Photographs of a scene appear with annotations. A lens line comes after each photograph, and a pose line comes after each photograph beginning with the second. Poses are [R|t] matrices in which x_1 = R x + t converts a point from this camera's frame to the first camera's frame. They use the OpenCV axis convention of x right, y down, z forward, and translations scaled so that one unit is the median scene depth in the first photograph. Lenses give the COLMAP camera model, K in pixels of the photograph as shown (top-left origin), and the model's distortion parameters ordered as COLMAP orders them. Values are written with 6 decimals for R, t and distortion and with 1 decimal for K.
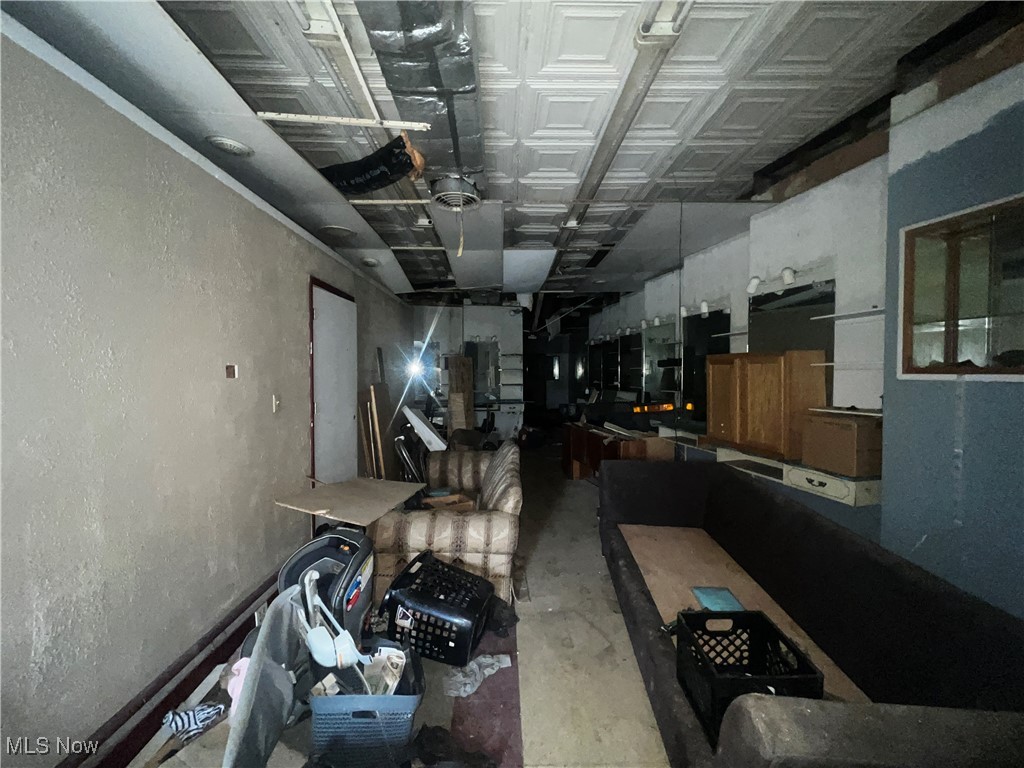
lens RADIAL K [[413.4, 0, 511.4], [0, 413.4, 382.4], [0, 0, 1]] dist [-0.016254, 0.000301]
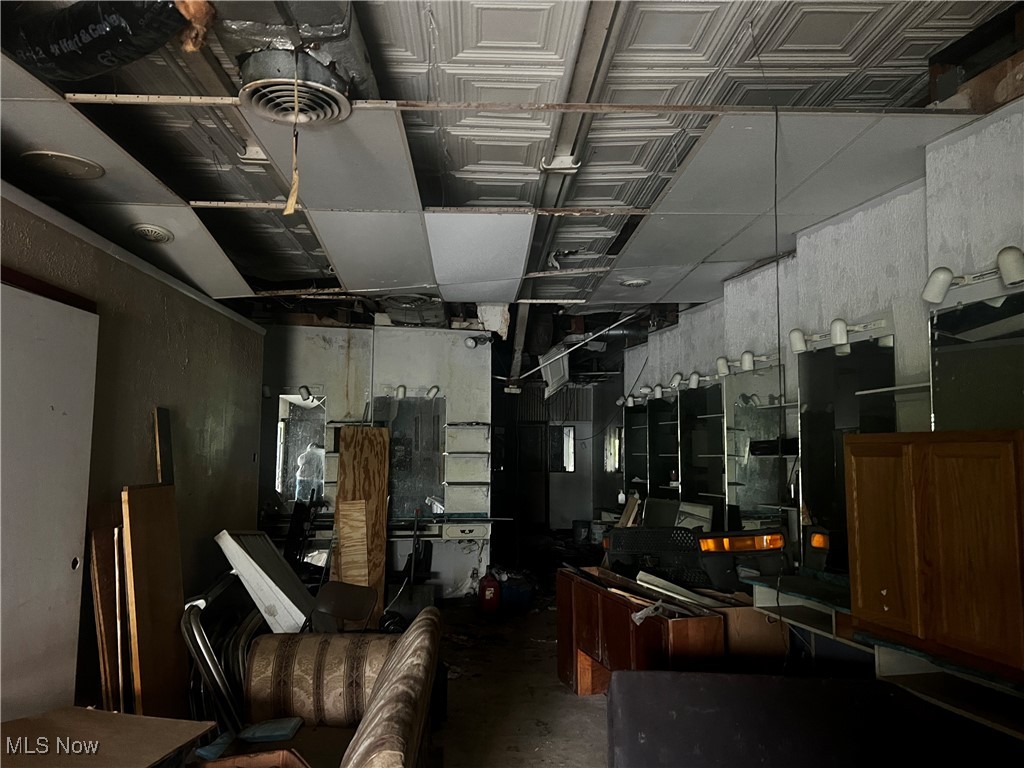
lens RADIAL K [[771.9, 0, 509.1], [0, 771.9, 386.9], [0, 0, 1]] dist [0.008986, -0.015793]
pose [[0.999859, 0.012513, 0.011222, 0.068128], [-0.011195, 0.993797, -0.110640, -0.015150], [-0.012537, 0.110499, 0.993797, 0.106947]]
